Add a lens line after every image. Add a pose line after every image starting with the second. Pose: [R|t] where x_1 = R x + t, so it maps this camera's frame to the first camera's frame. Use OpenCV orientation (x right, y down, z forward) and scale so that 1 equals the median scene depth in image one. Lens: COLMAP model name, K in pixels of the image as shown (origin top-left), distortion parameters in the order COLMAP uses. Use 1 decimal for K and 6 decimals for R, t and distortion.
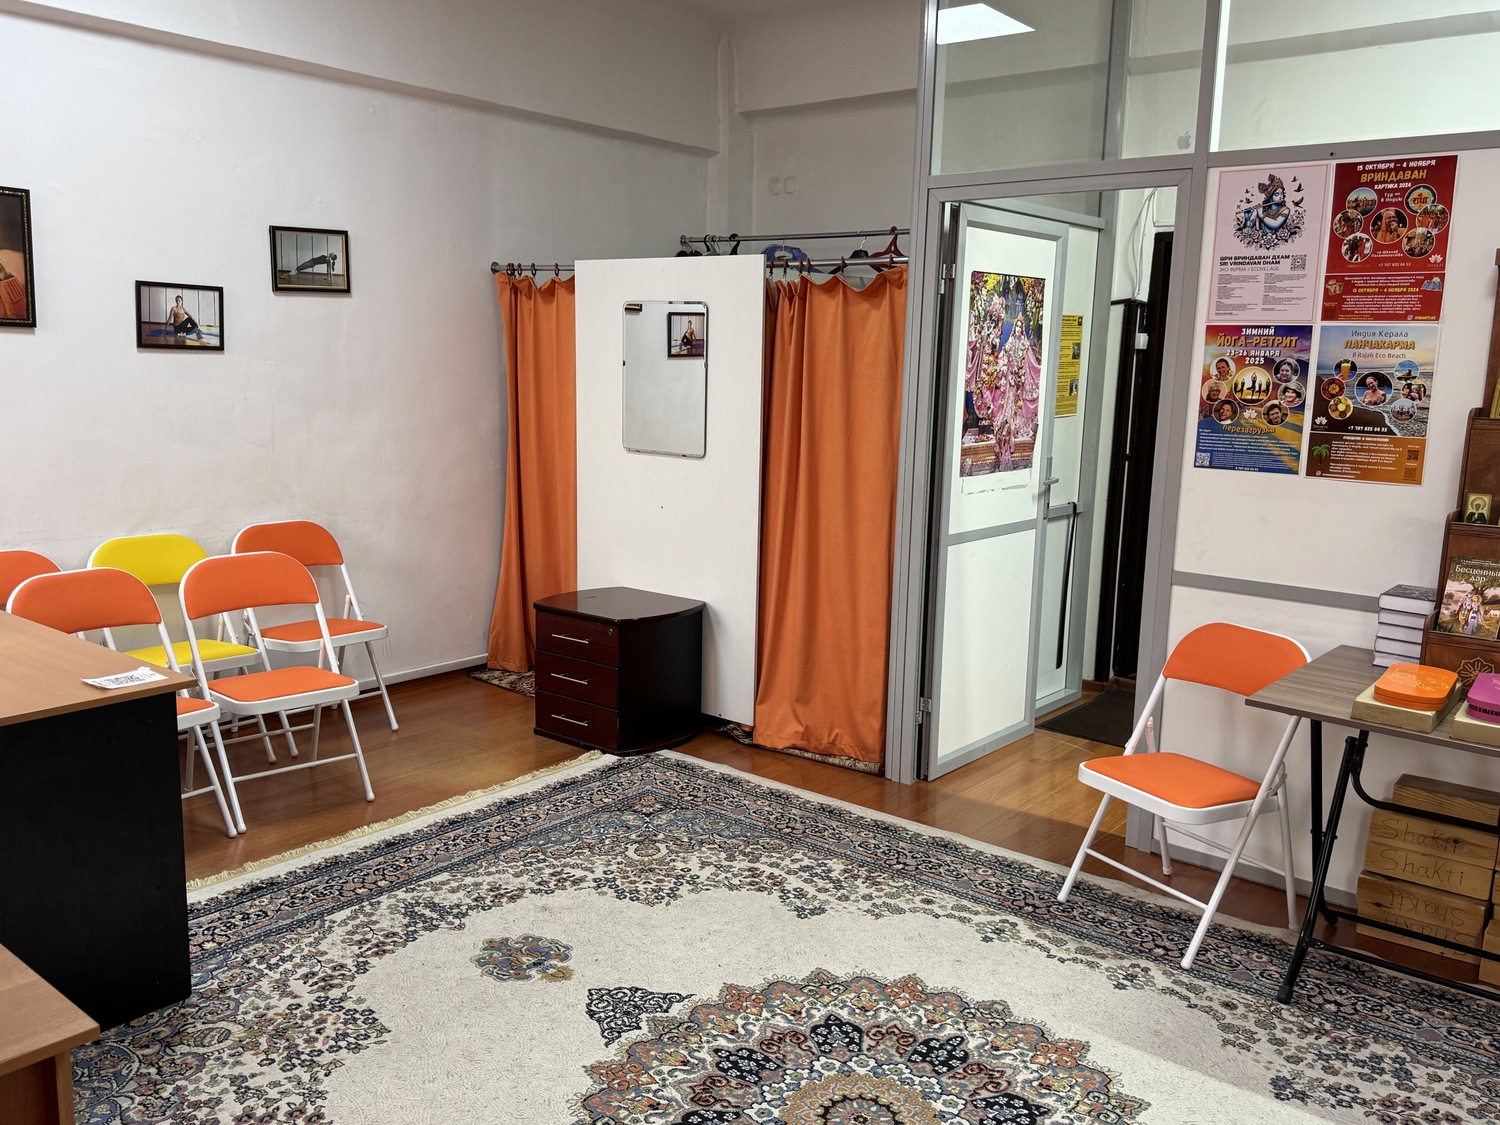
lens RADIAL K [[1252.6, 0, 751.9], [0, 1252.6, 559.9], [0, 0, 1]] dist [0.082706, -0.117907]
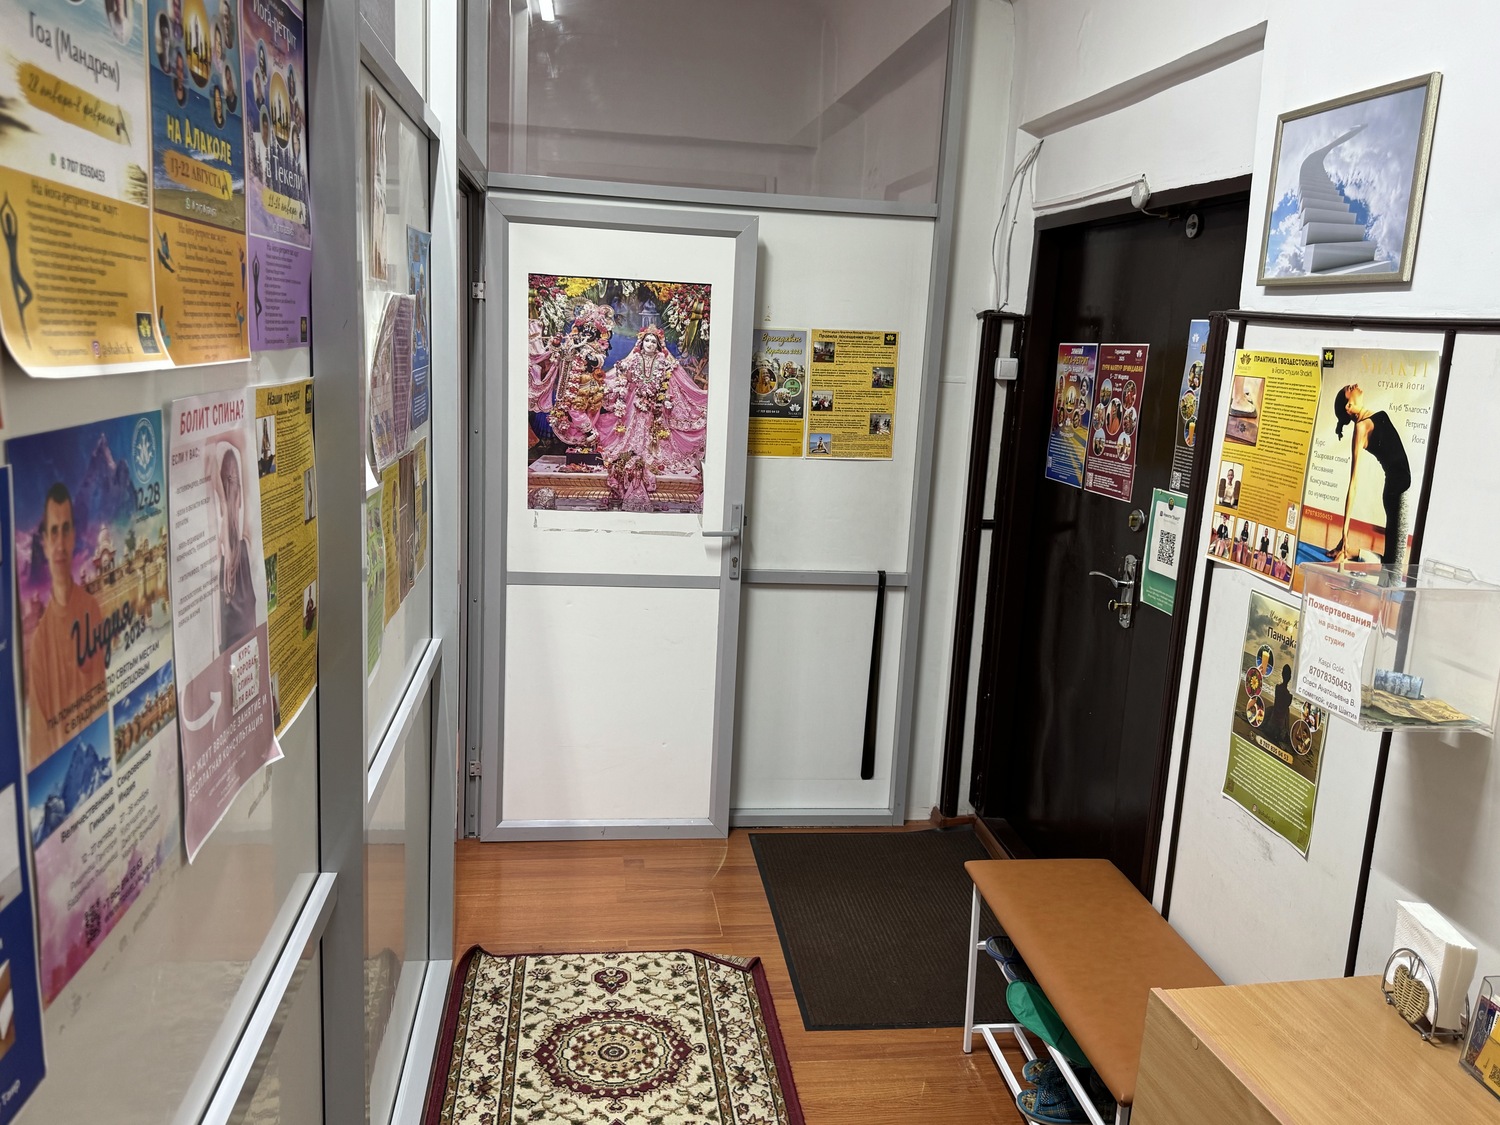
lens RADIAL K [[1252.6, 0, 749.7], [0, 1252.6, 567.8], [0, 0, 1]] dist [0.082706, -0.117907]
pose [[0.727375, 0.135535, -0.672723, 0.255669], [-0.144891, 0.988534, 0.042501, -0.024755], [0.670770, 0.066558, 0.738673, 0.133267]]
